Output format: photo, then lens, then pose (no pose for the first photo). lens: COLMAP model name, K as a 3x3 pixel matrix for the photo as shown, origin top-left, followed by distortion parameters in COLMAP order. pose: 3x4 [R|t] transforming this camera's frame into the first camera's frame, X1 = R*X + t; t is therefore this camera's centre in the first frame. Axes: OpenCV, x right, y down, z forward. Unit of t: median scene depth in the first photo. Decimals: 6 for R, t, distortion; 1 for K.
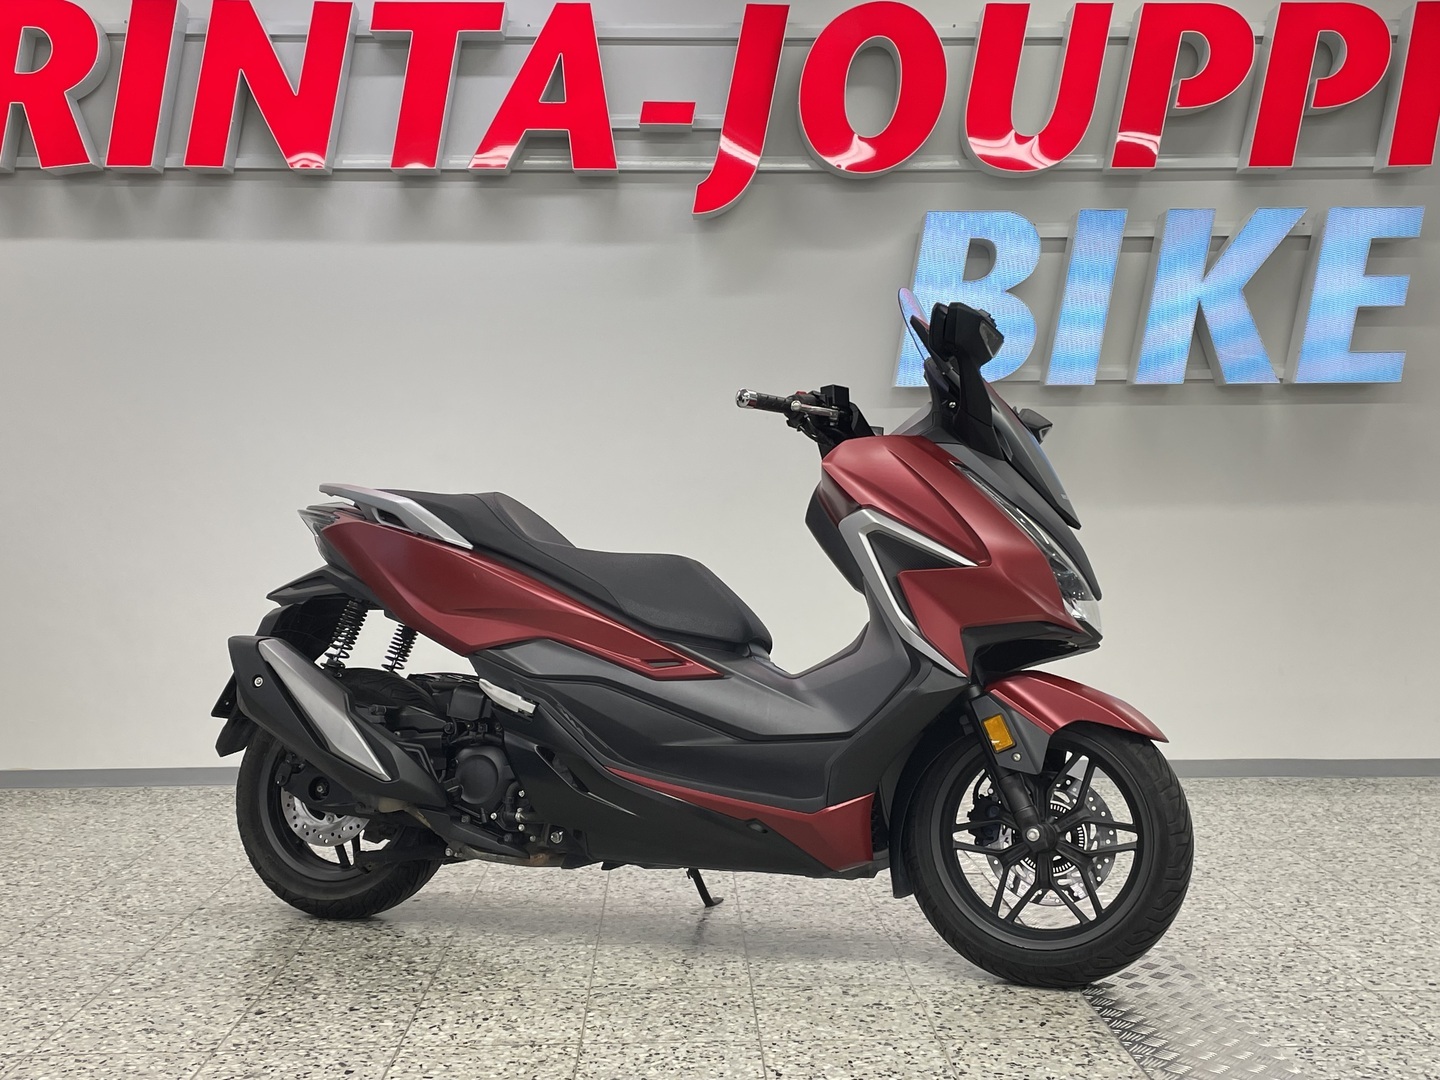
lens RADIAL K [[1652.2, 0, 723.7], [0, 1652.2, 514.4], [0, 0, 1]] dist [0.060373, 0.000000]
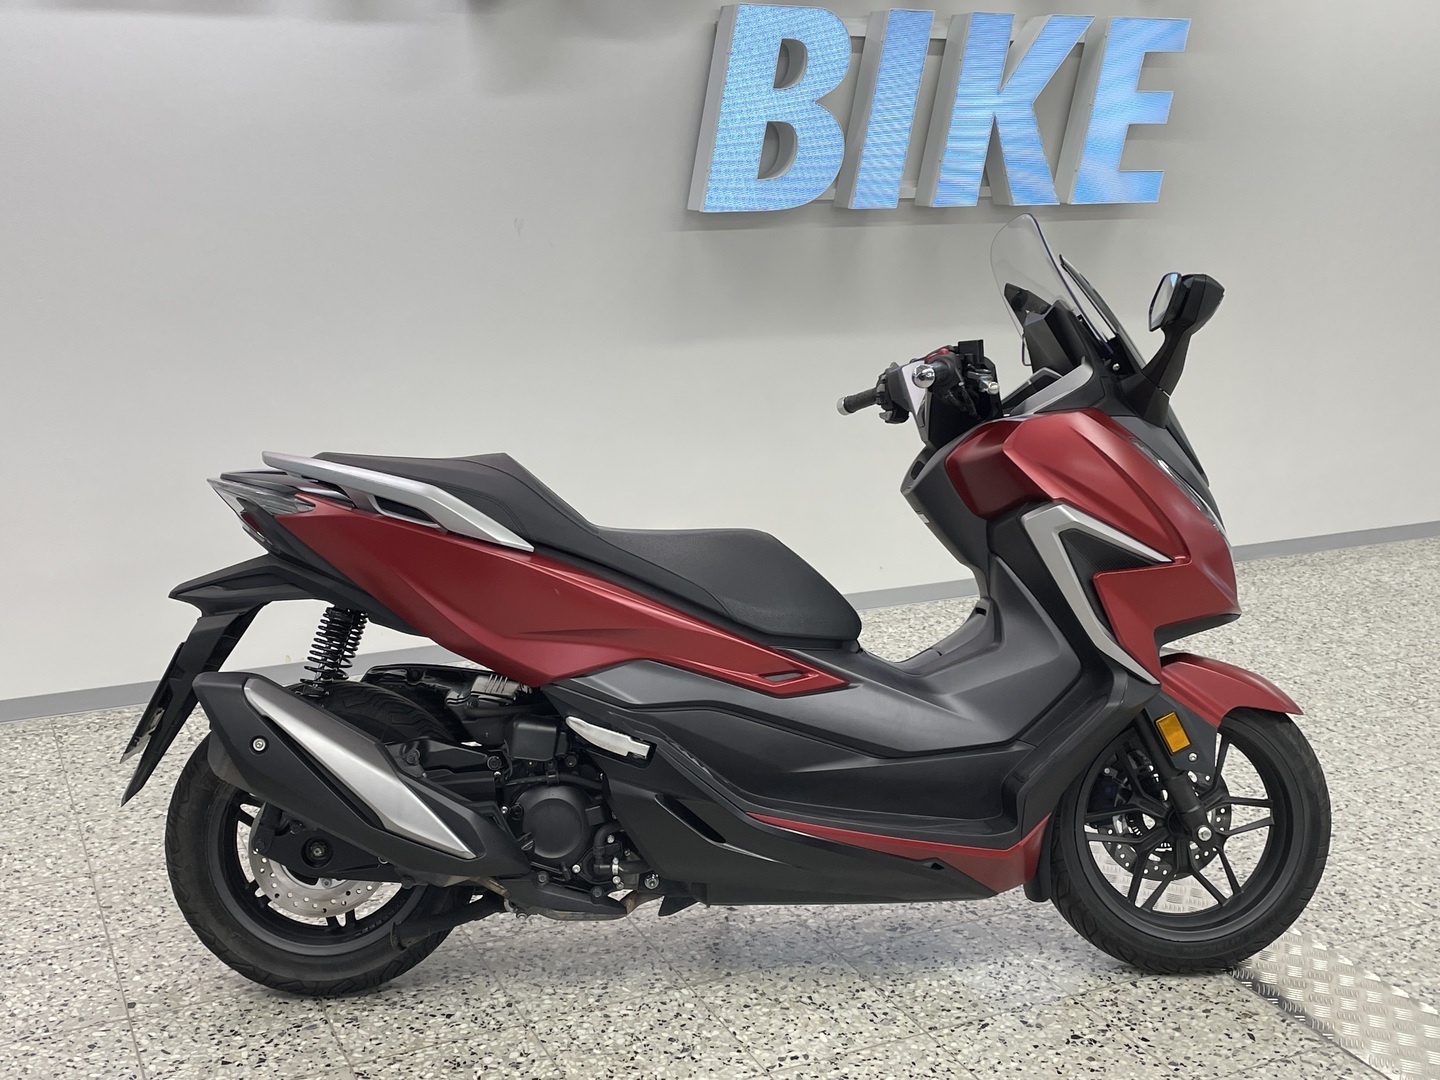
lens RADIAL K [[1652.2, 0, 702.0], [0, 1652.2, 534.0], [0, 0, 1]] dist [0.060373, 0.000000]
pose [[0.915743, -0.082952, 0.393109, -0.391938], [-0.008627, 0.974168, 0.225661, -0.167080], [-0.401673, -0.210039, 0.891371, 0.274556]]
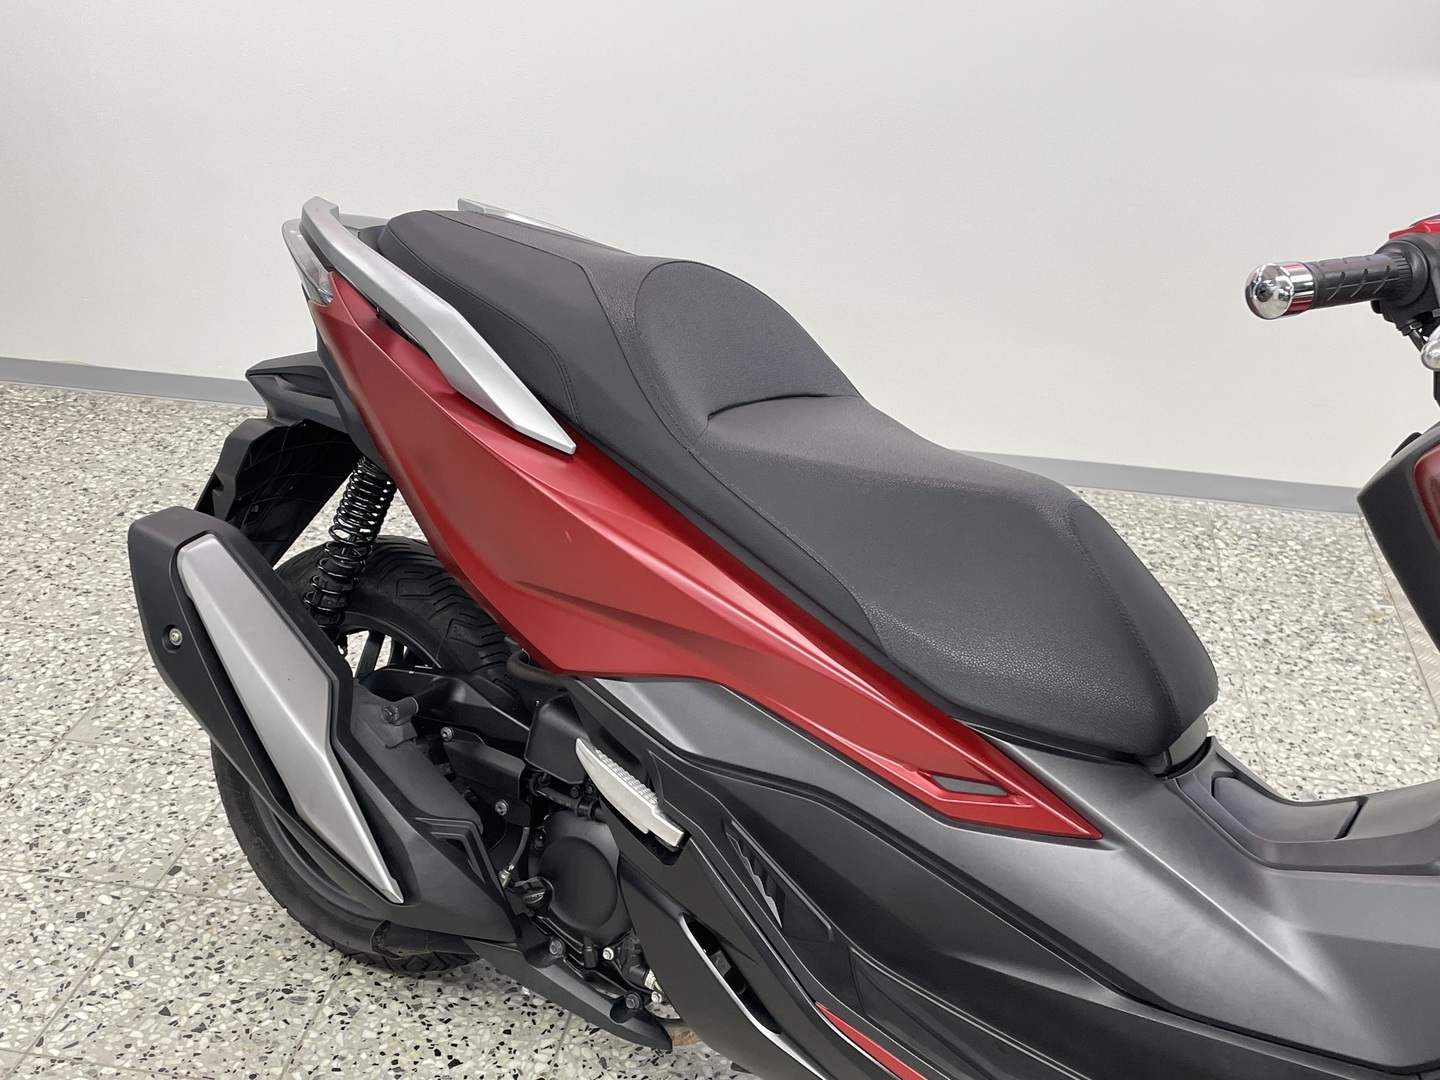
lens RADIAL K [[1652.2, 0, 730.9], [0, 1652.2, 526.9], [0, 0, 1]] dist [0.060373, 0.000000]
pose [[0.979420, 0.119550, -0.162617, -0.033940], [-0.038282, 0.901110, 0.431897, -0.160667], [0.198169, -0.416784, 0.887142, 0.606338]]
